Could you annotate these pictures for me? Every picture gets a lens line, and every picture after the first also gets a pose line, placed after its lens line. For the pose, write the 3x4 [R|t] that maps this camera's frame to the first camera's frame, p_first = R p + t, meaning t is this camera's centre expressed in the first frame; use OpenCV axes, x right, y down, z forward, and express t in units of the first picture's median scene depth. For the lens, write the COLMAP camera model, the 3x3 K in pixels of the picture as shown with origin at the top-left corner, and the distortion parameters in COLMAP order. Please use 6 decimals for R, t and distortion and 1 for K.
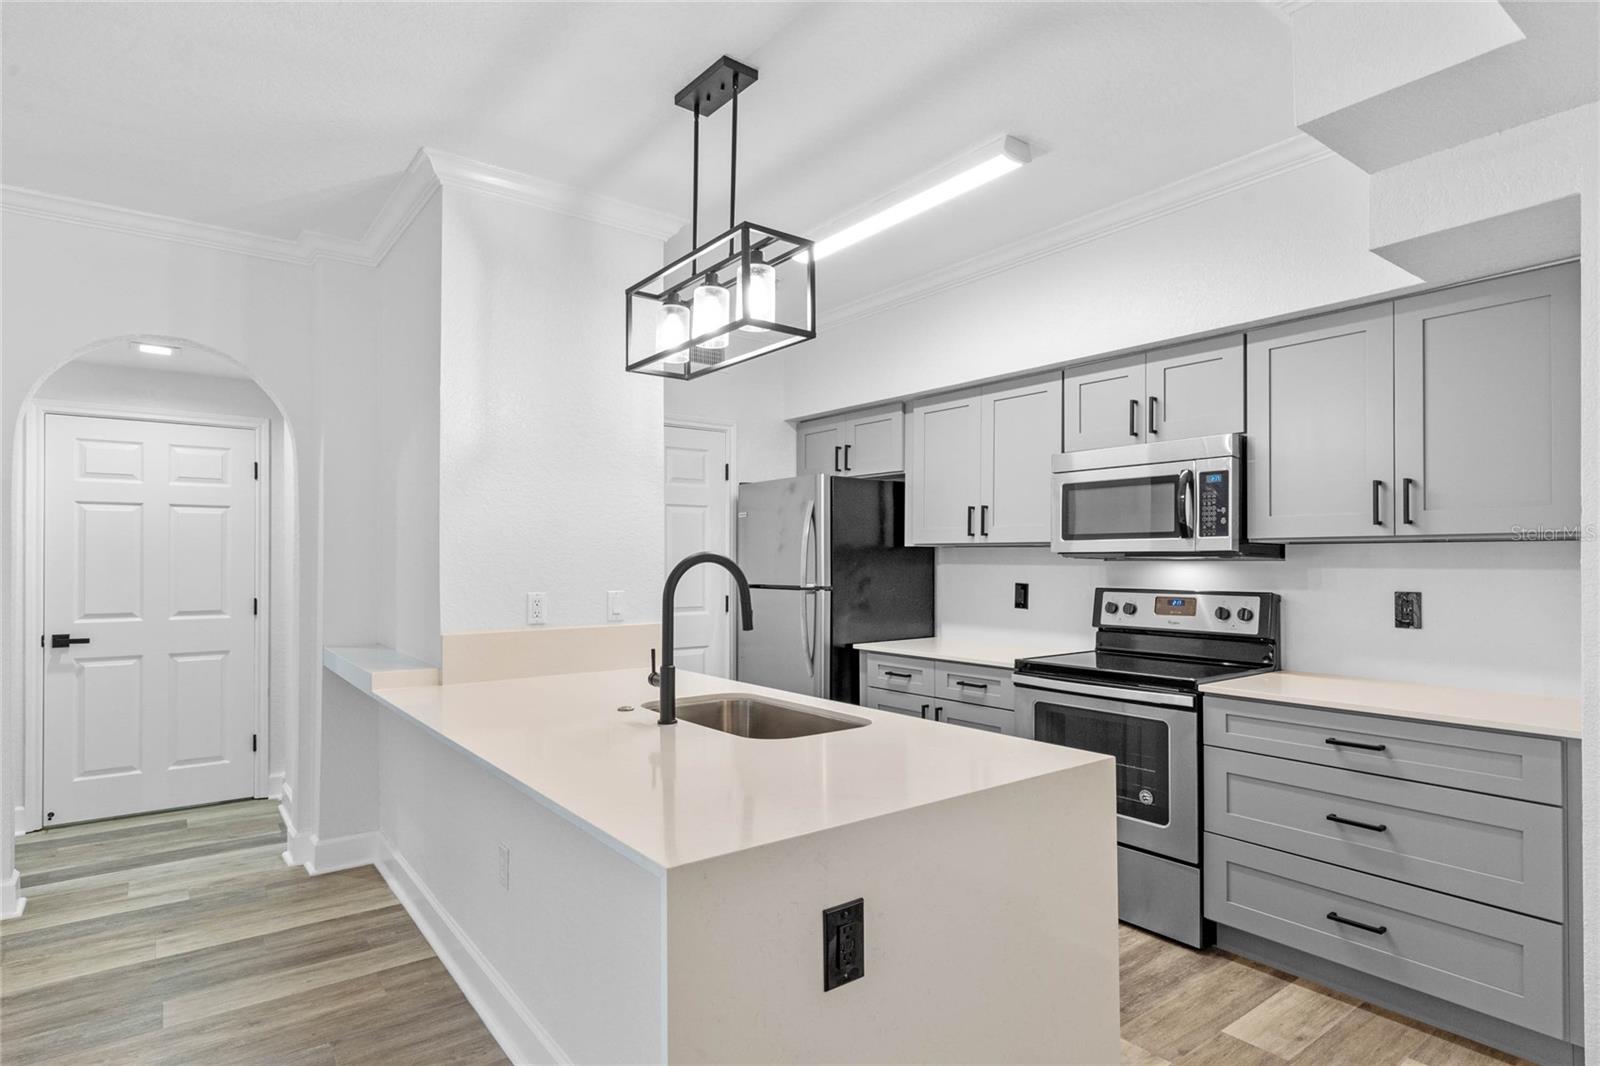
lens RADIAL K [[843.9, 0, 810.1], [0, 843.9, 550.5], [0, 0, 1]] dist [0.001550, 0.001368]
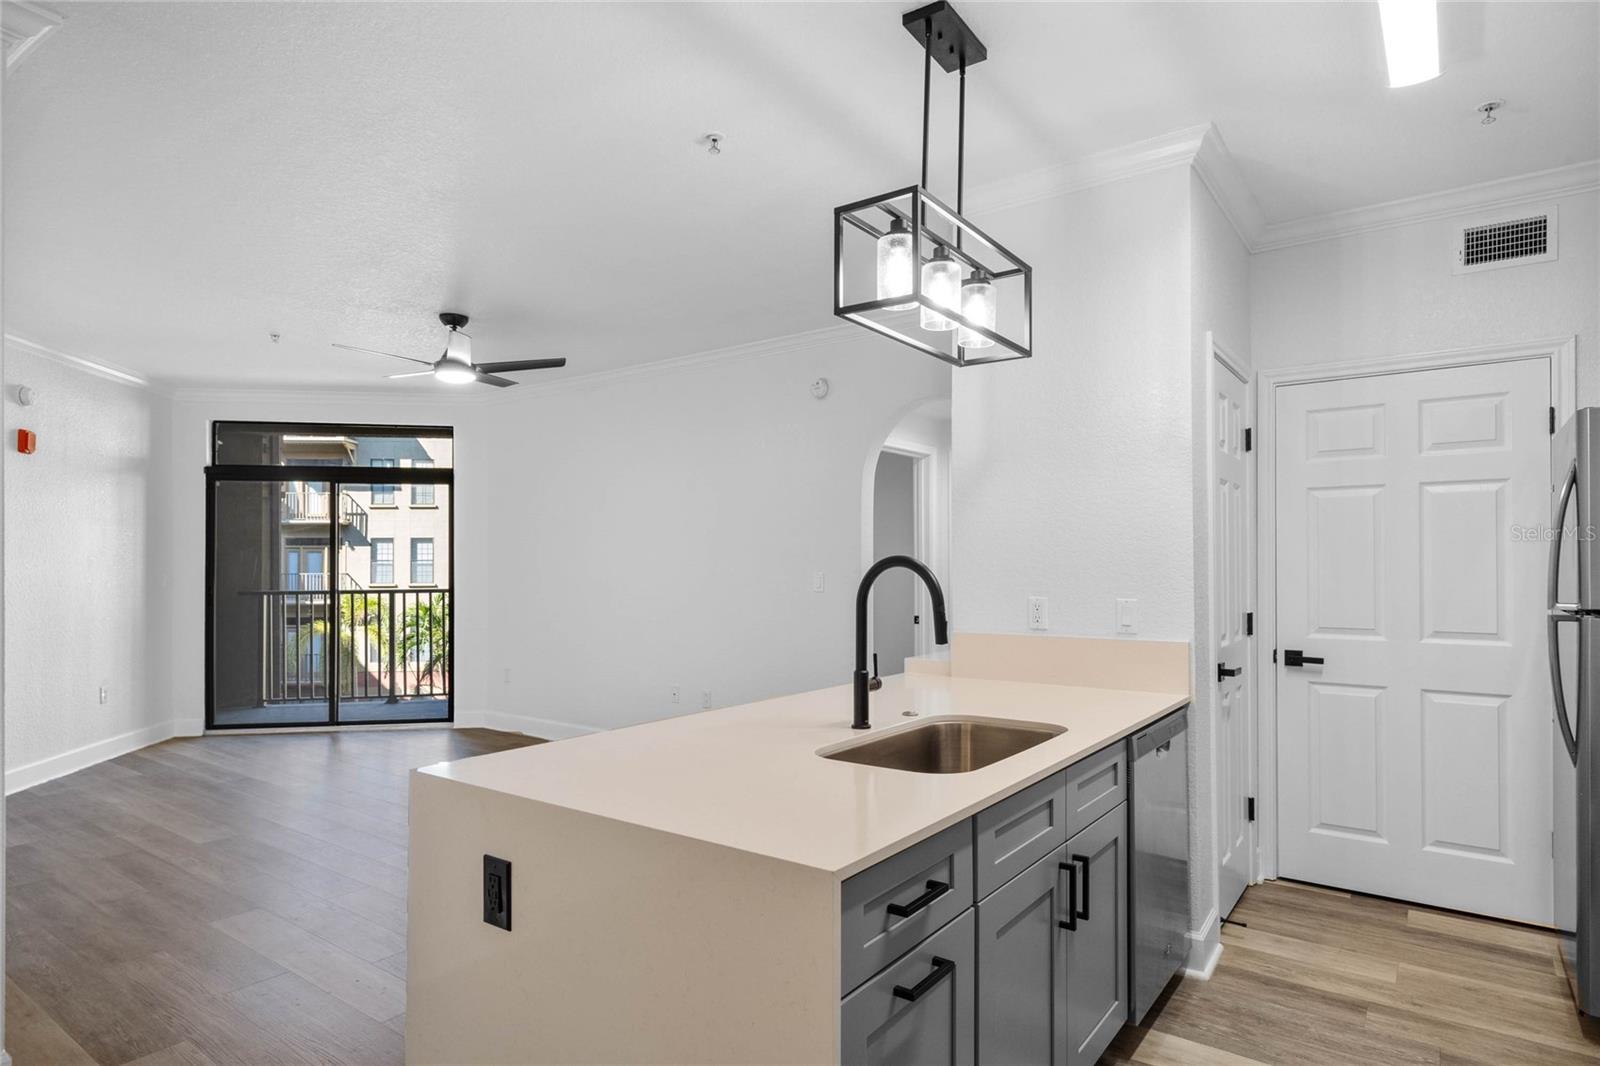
lens RADIAL K [[874.1, 0, 804.4], [0, 874.1, 557.1], [0, 0, 1]] dist [0.006088, -0.002424]
pose [[0.288331, -0.007606, -0.957501, 0.527710], [0.013226, 0.999905, -0.003960, 0.003909], [0.957439, -0.011522, 0.288404, 0.420060]]
